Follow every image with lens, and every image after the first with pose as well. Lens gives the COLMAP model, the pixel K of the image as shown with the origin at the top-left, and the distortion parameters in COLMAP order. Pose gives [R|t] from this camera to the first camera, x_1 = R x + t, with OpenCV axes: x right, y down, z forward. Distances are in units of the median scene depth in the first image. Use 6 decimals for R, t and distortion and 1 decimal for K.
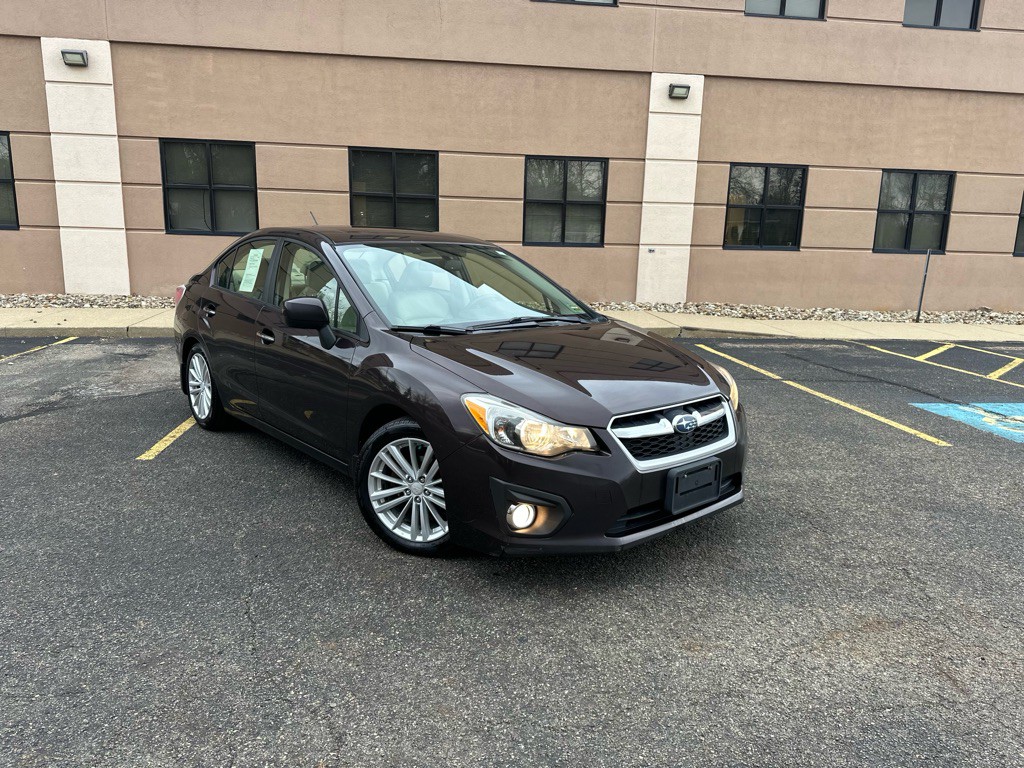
lens RADIAL K [[718.3, 0, 513.4], [0, 718.3, 383.4], [0, 0, 1]] dist [0.031988, -0.038958]
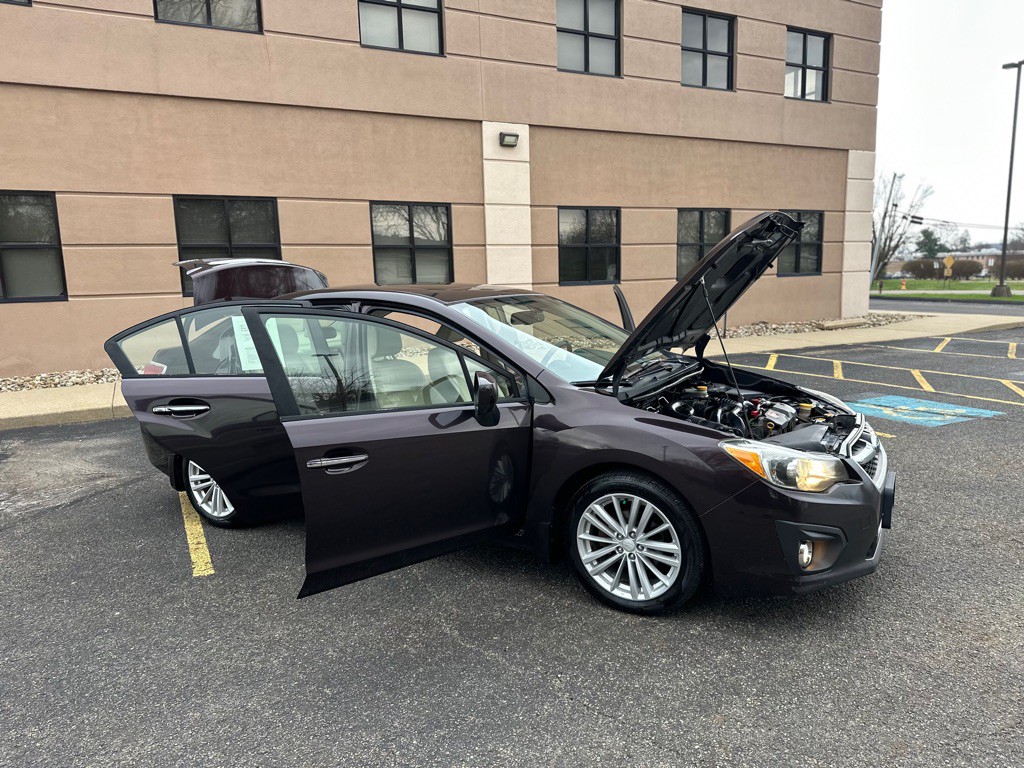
lens RADIAL K [[715.5, 0, 516.5], [0, 715.5, 386.5], [0, 0, 1]] dist [0.058833, -0.078889]
pose [[0.937146, -0.103753, 0.333156, -0.154884], [0.120168, 0.992330, -0.028989, -0.015129], [-0.327593, 0.067202, 0.942426, 0.031872]]
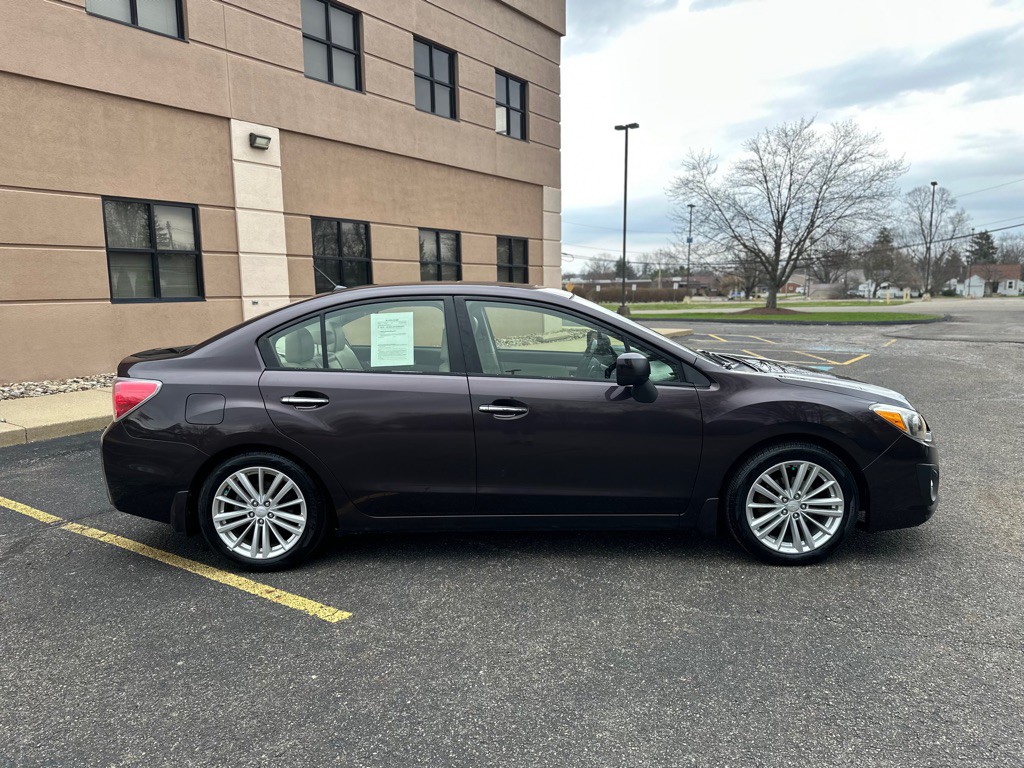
lens RADIAL K [[717.4, 0, 514.6], [0, 717.4, 381.2], [0, 0, 1]] dist [0.048177, -0.068017]
pose [[0.663232, -0.129114, 0.737193, -0.319204], [0.180785, 0.983476, 0.009601, -0.034735], [-0.726251, 0.126906, 0.675614, 0.137819]]
